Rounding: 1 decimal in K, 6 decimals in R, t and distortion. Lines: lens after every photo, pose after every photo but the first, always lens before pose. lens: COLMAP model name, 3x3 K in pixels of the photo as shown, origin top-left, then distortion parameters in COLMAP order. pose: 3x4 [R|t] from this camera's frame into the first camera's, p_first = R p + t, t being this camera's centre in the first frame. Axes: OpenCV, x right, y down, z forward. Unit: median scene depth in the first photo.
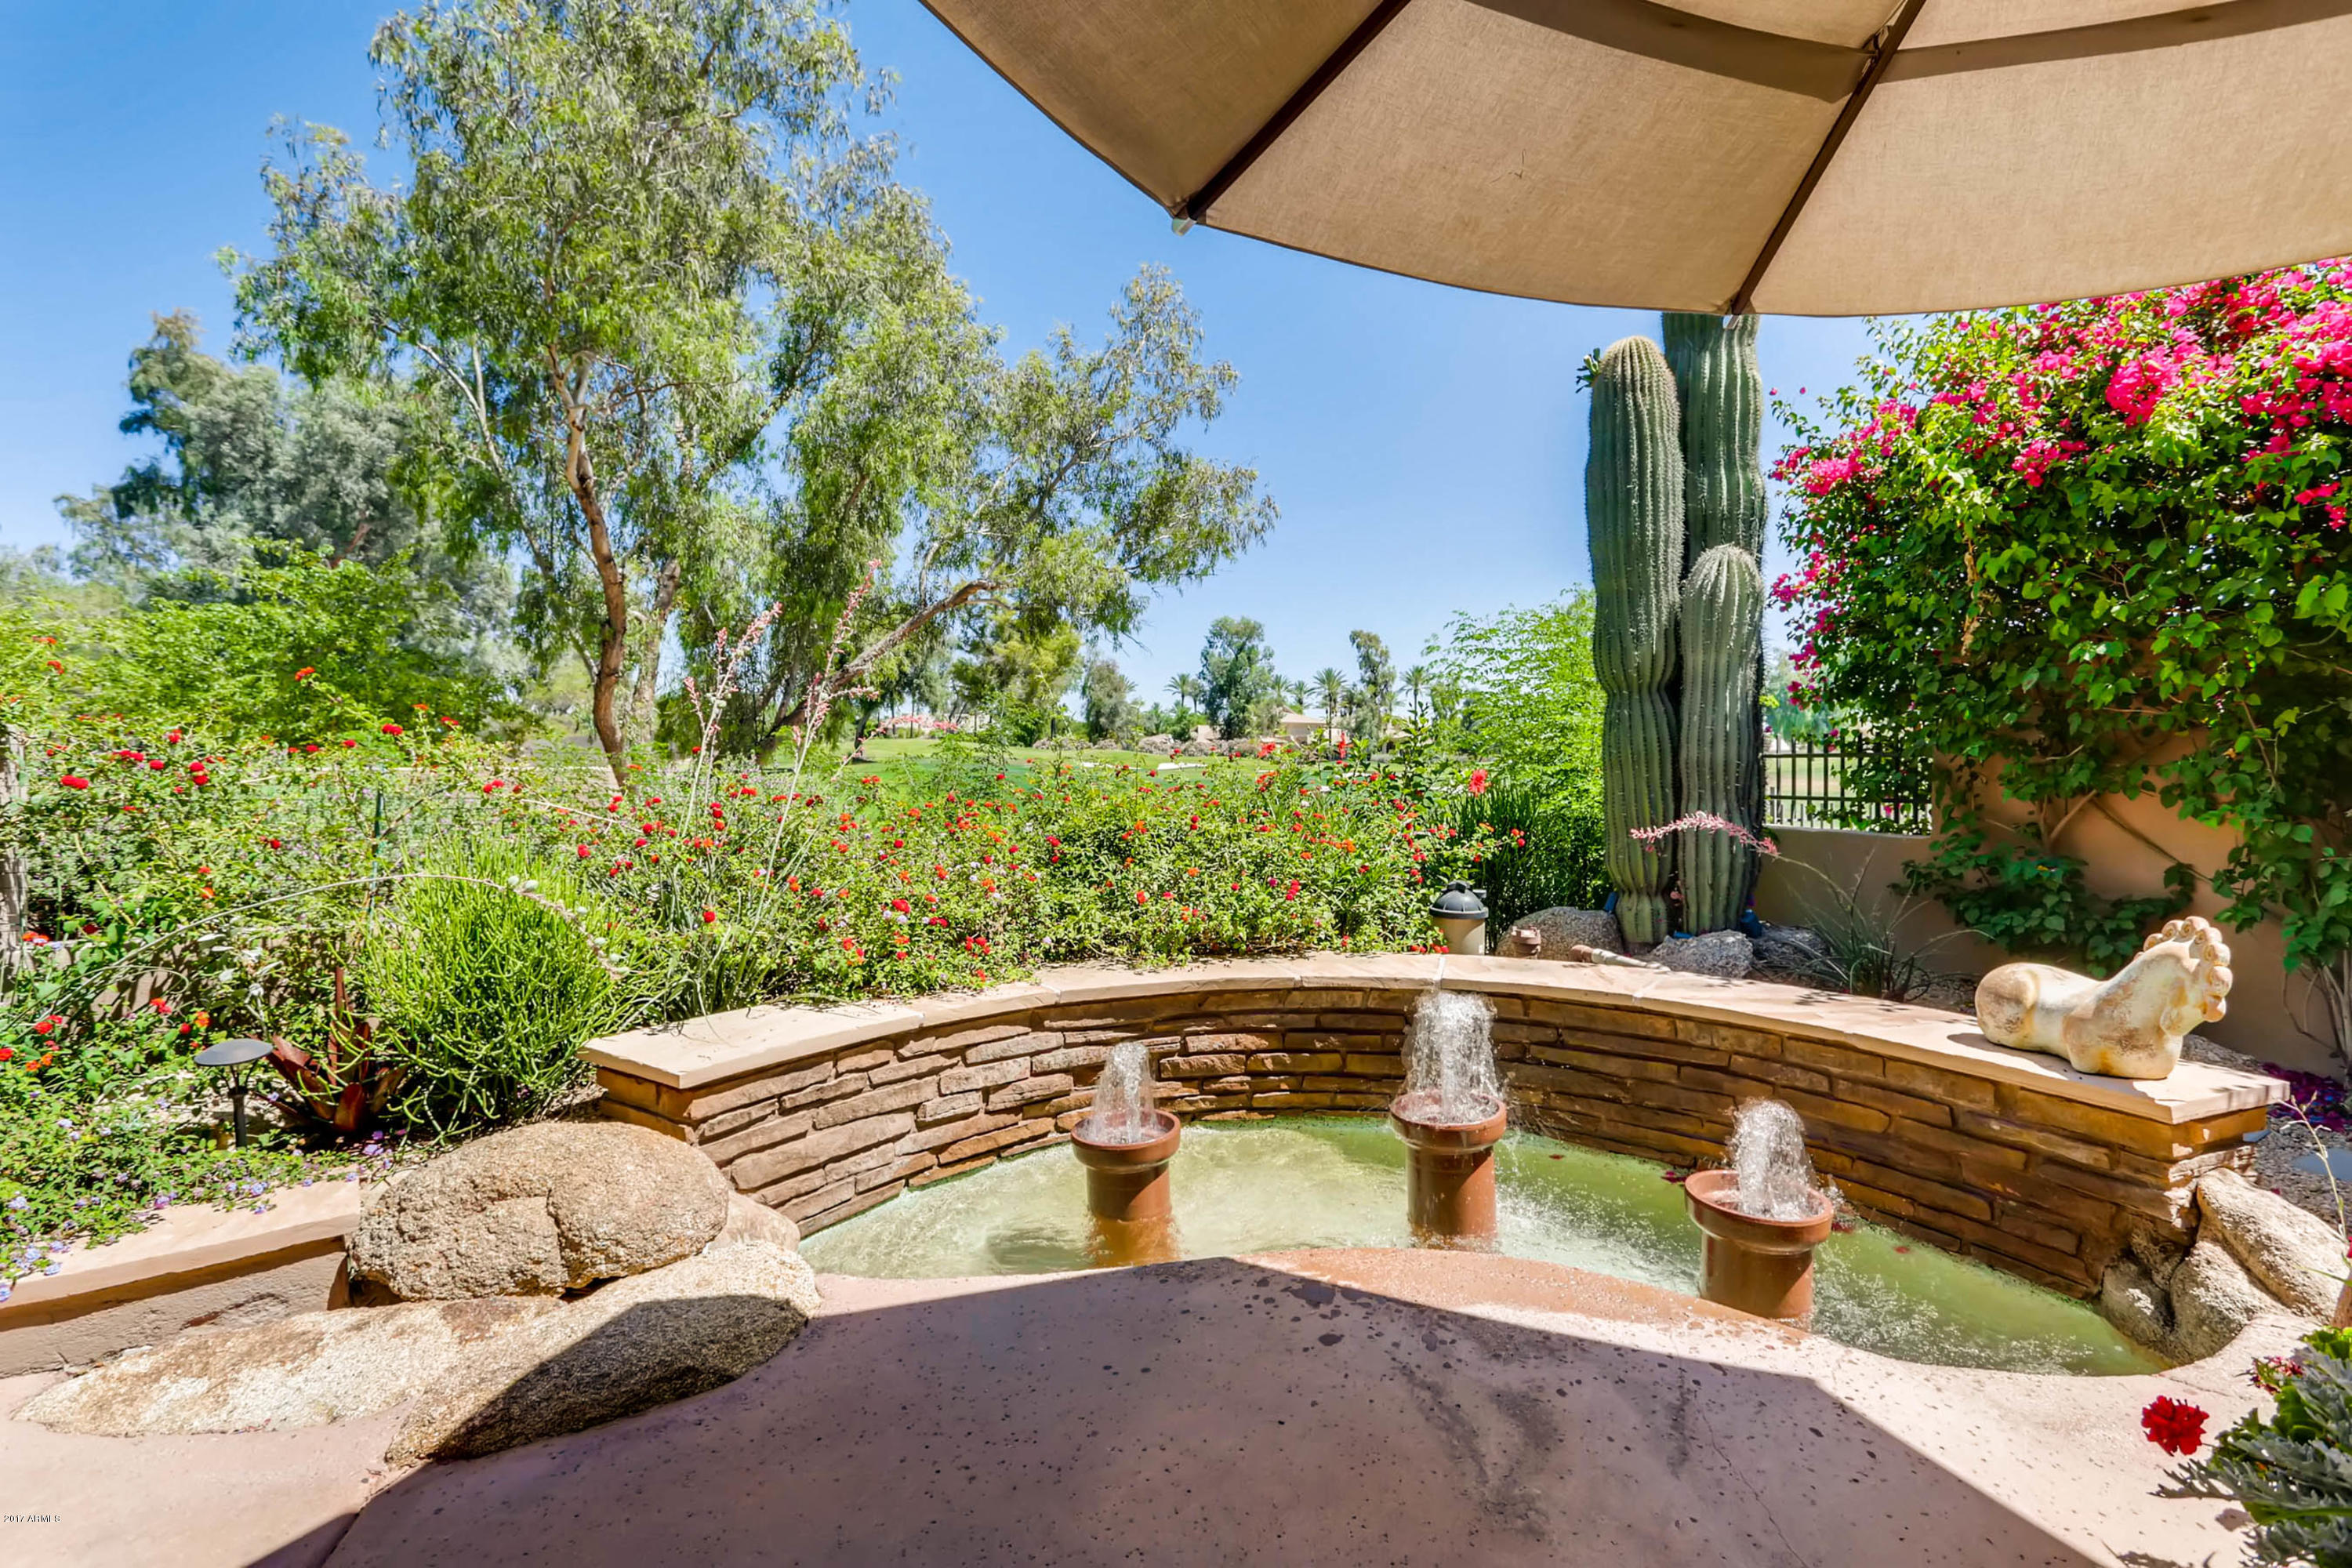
lens RADIAL K [[1136.8, 0, 1164.2], [0, 1136.8, 773.3], [0, 0, 1]] dist [-0.009026, 0.002429]
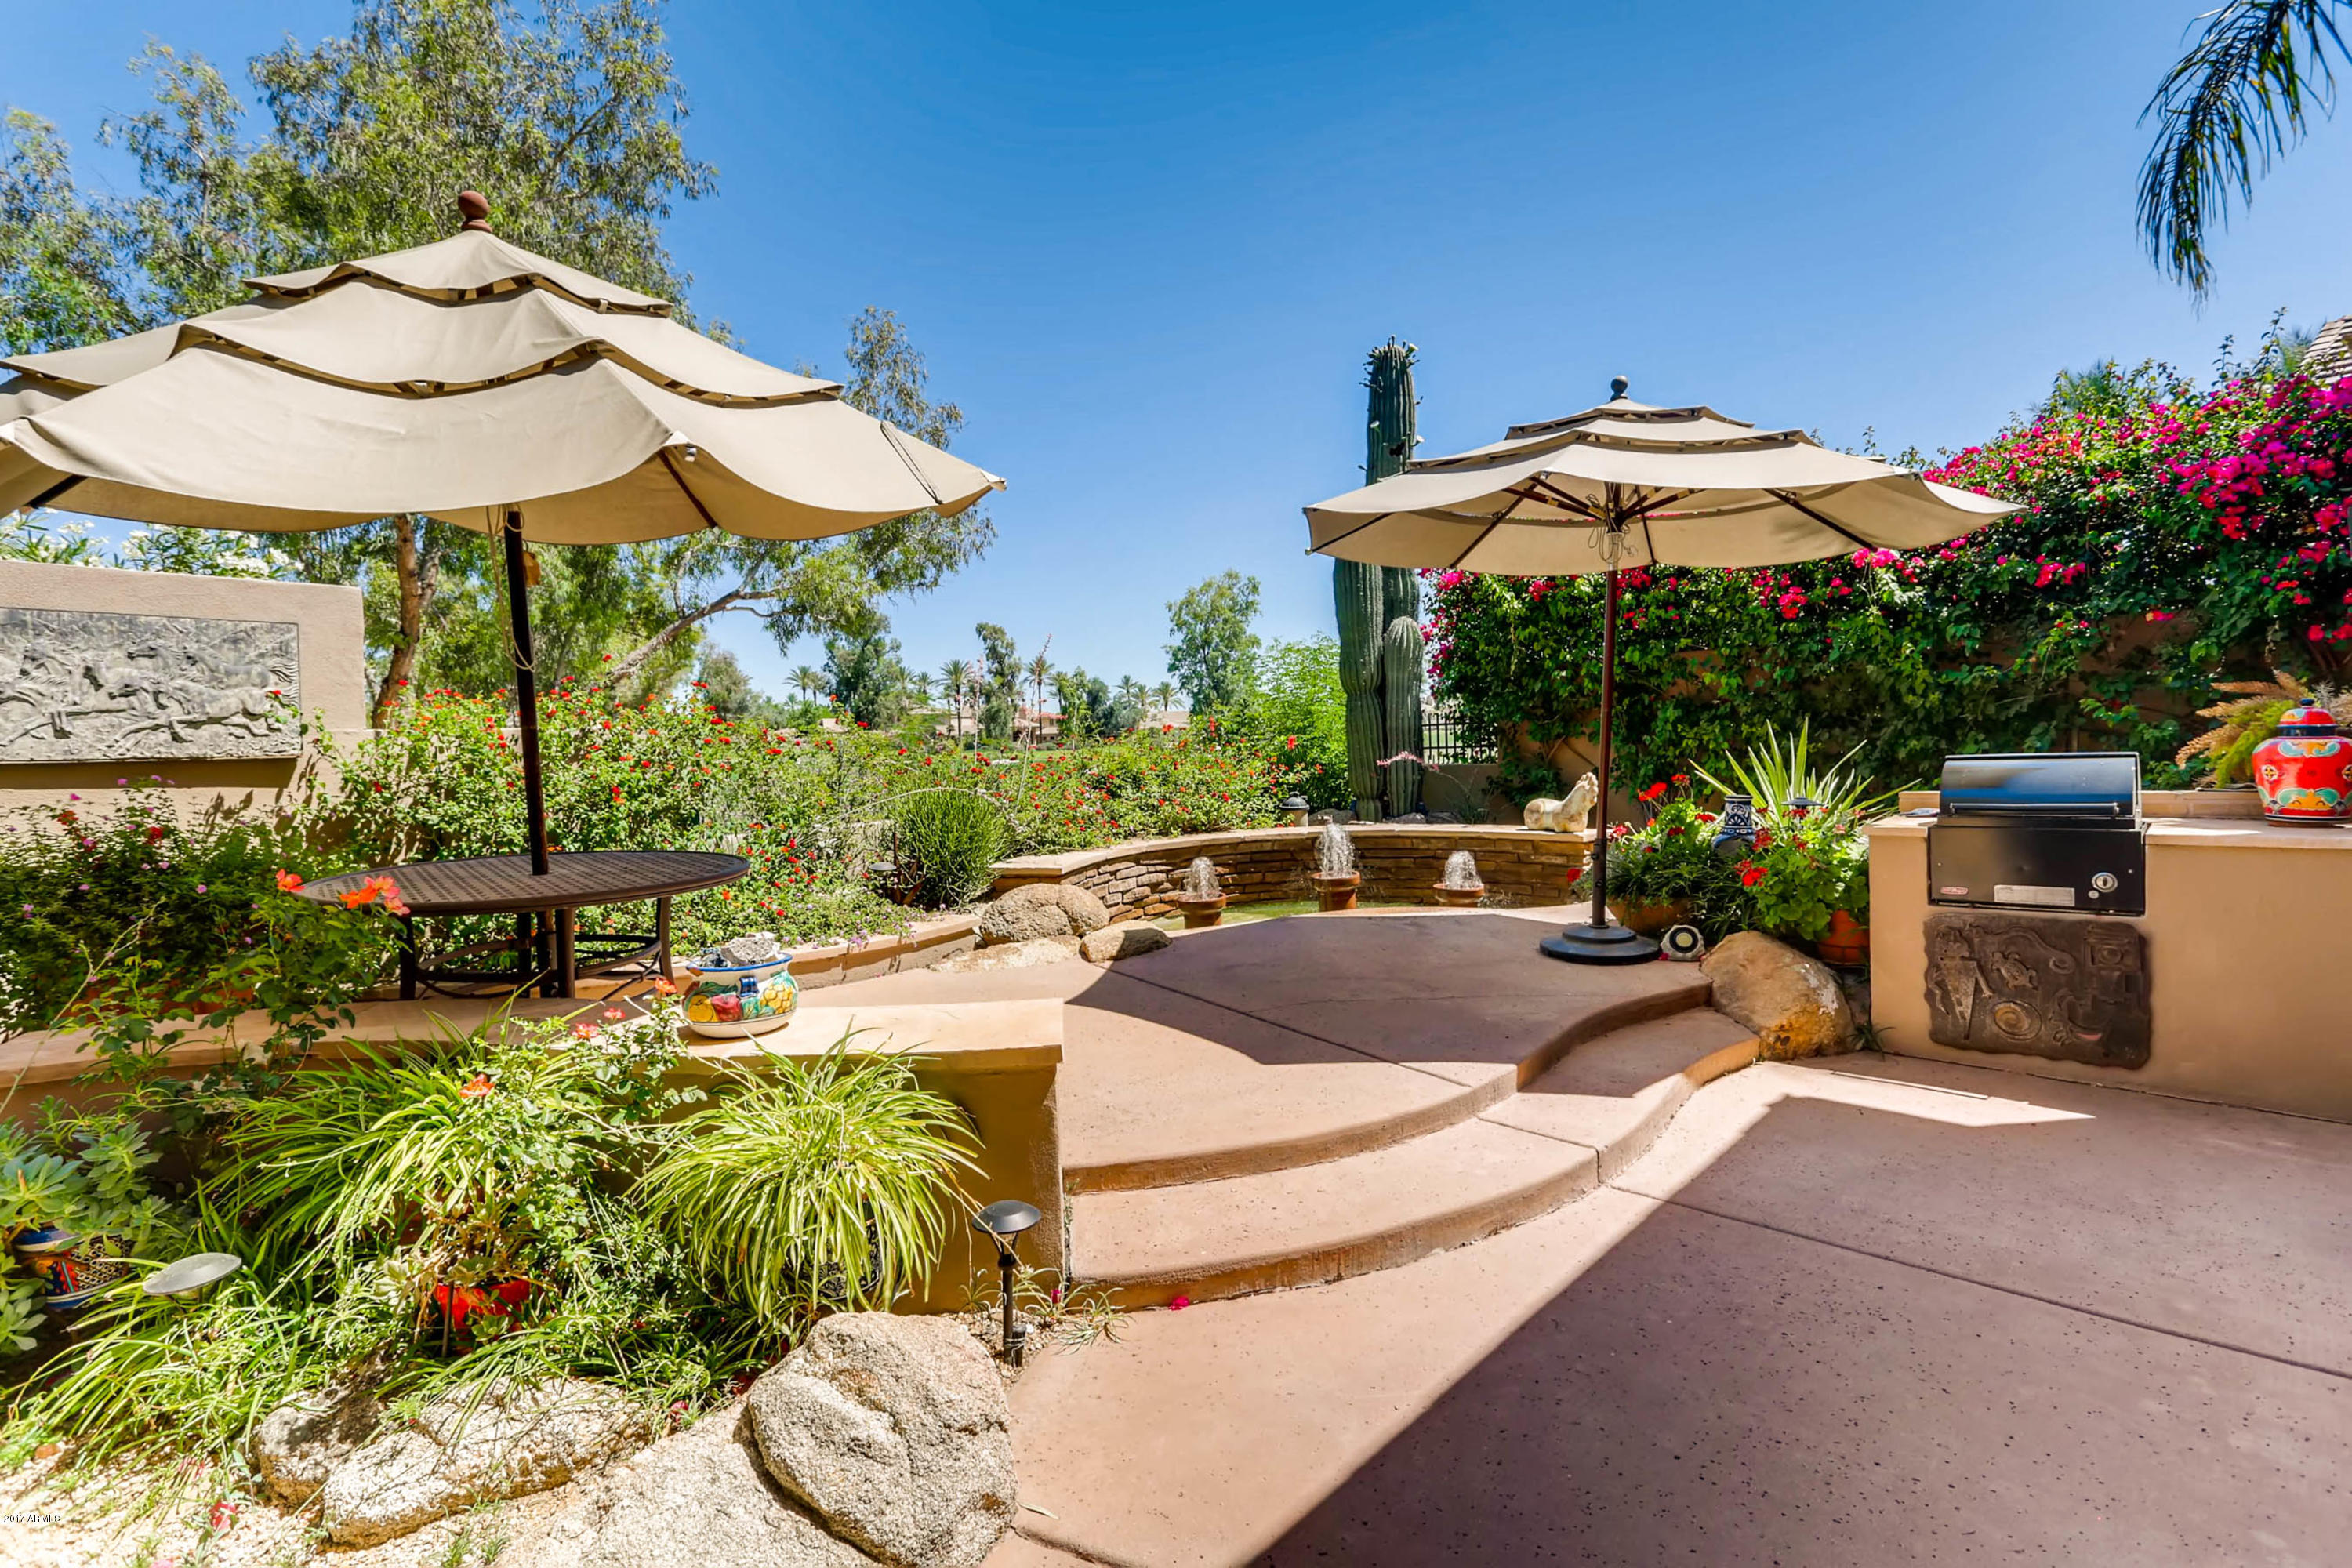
lens RADIAL K [[1136.8, 0, 1175.4], [0, 1136.8, 780.6], [0, 0, 1]] dist [-0.009026, 0.002429]
pose [[0.940498, -0.040387, 0.337391, -0.136616], [0.035263, 0.999151, 0.021305, 0.006199], [-0.337965, -0.008140, 0.941123, -0.177030]]
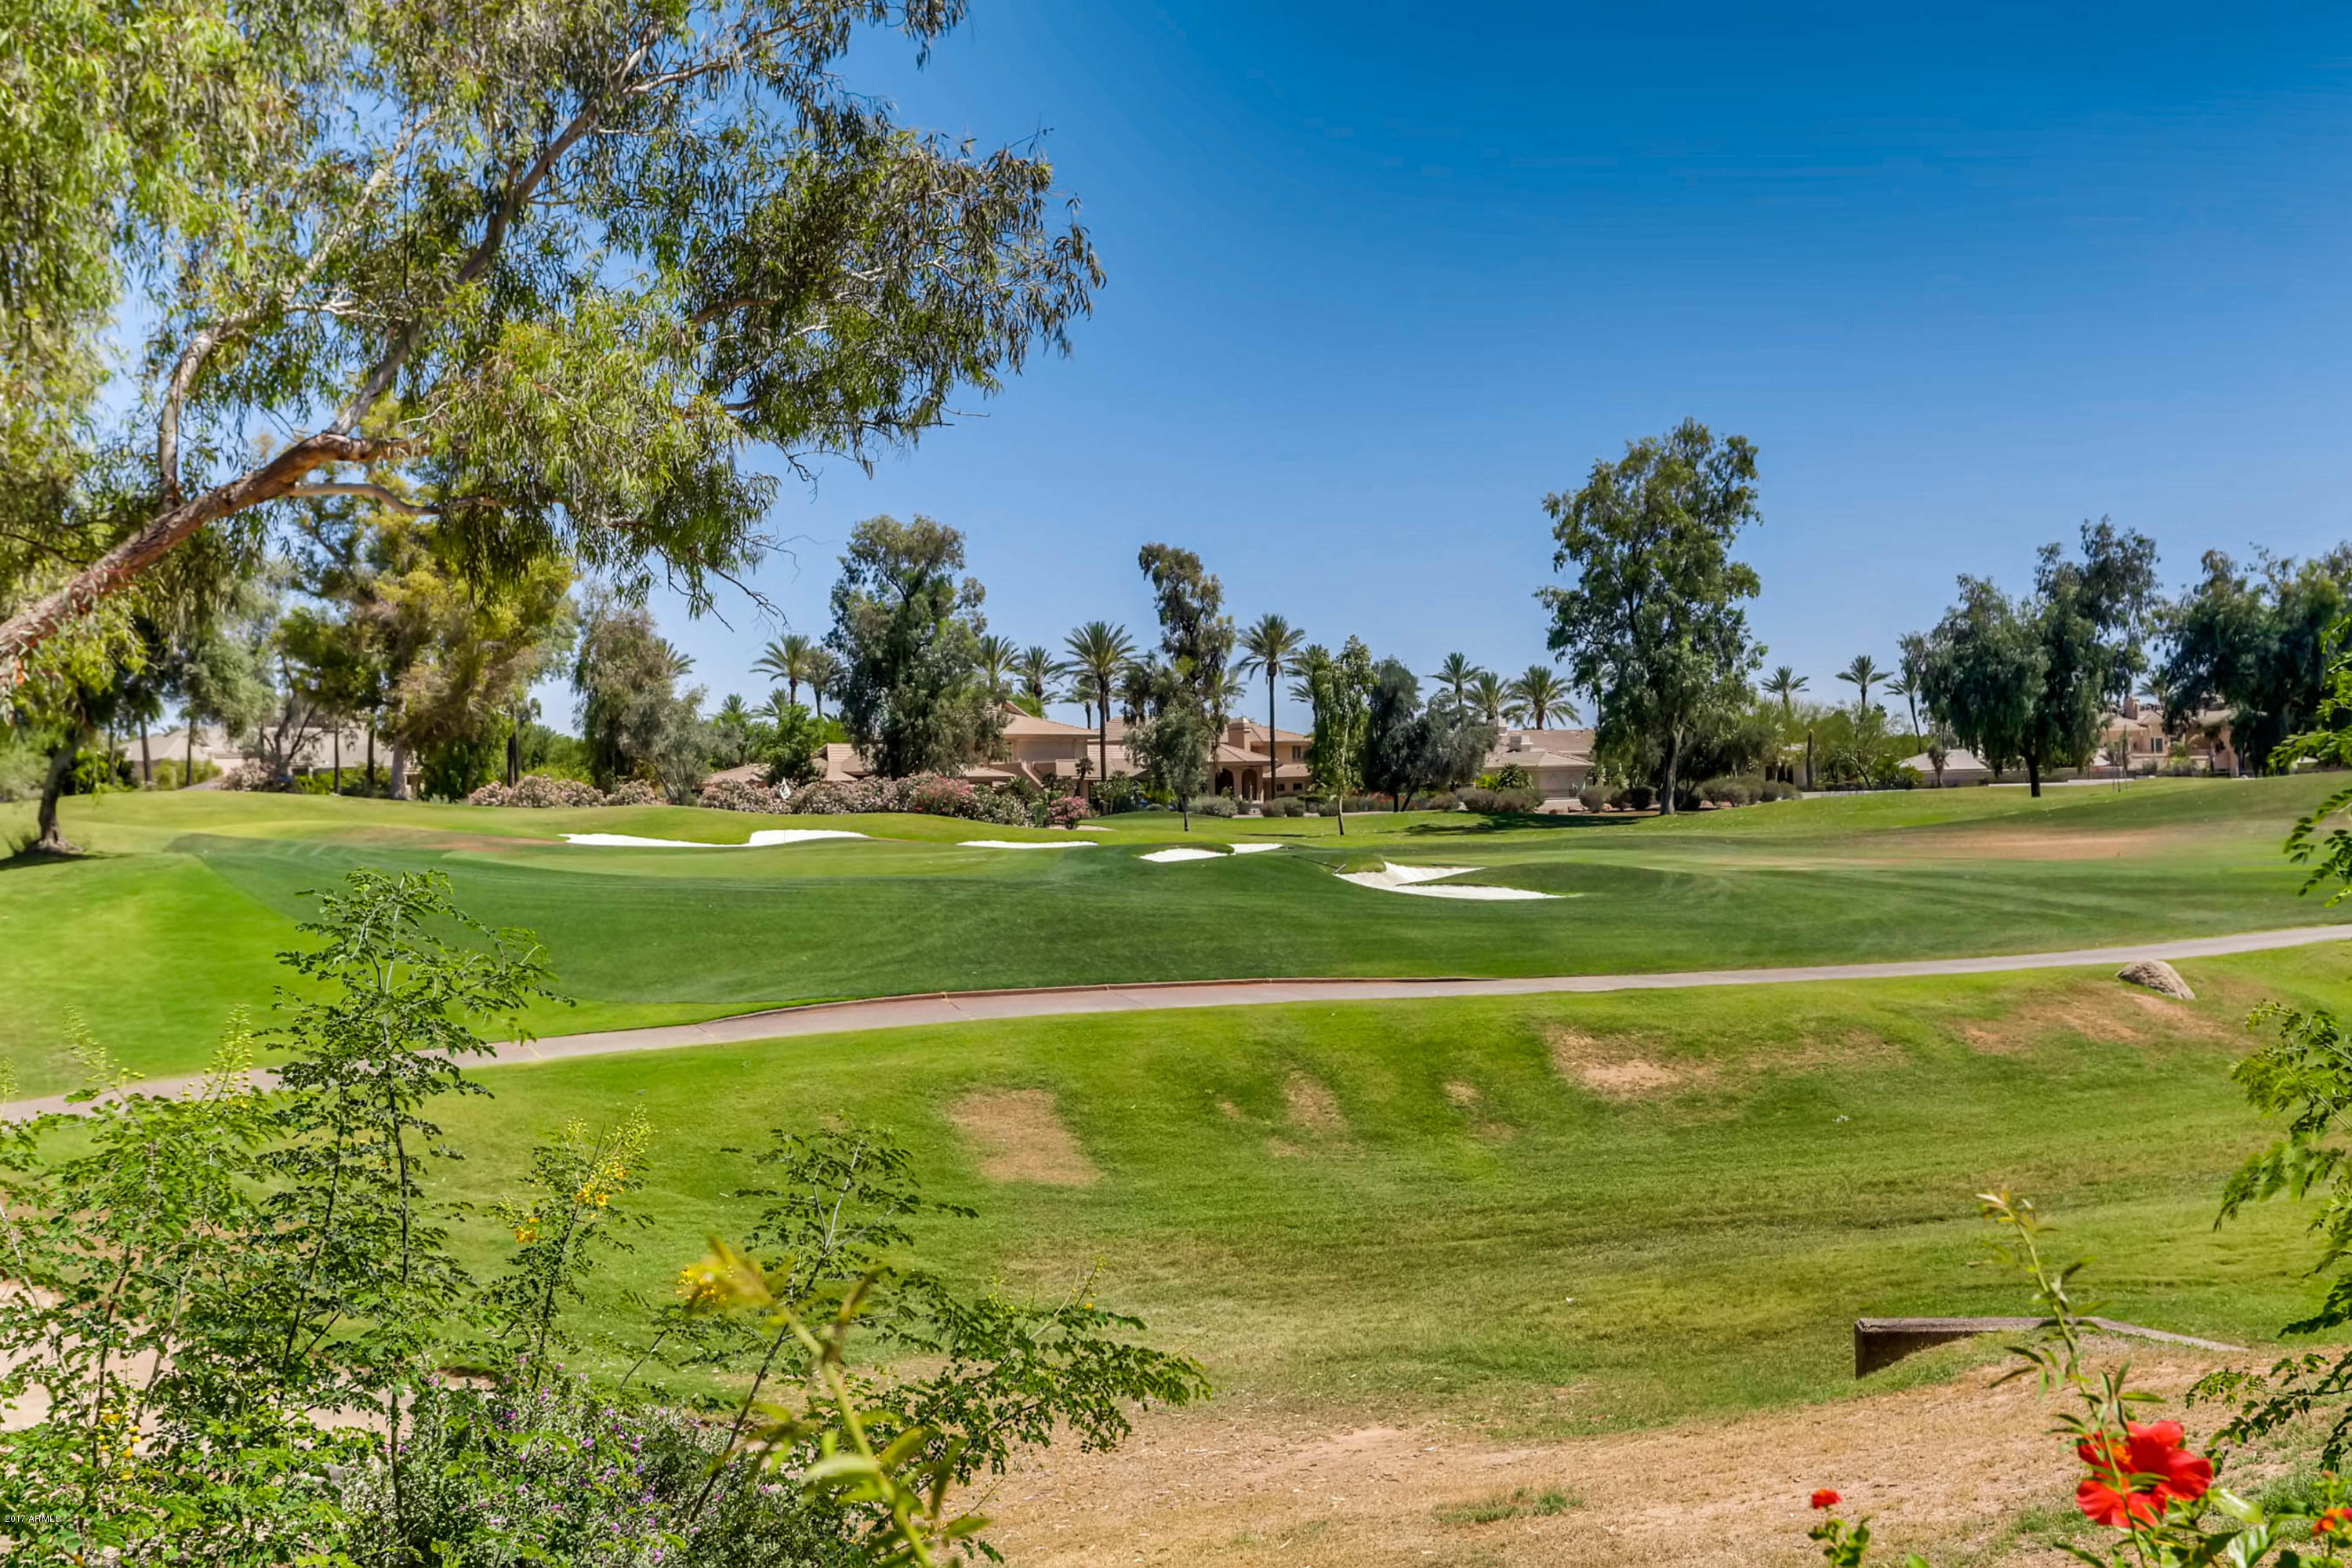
lens RADIAL K [[2309.5, 0, 1173.0], [0, 2309.5, 776.2], [0, 0, 1]] dist [-0.006509, 0.000000]
pose [[0.983232, -0.020732, 0.181179, -0.027865], [0.025128, 0.999442, -0.022002, -0.032523], [-0.180622, 0.026185, 0.983204, 0.198873]]
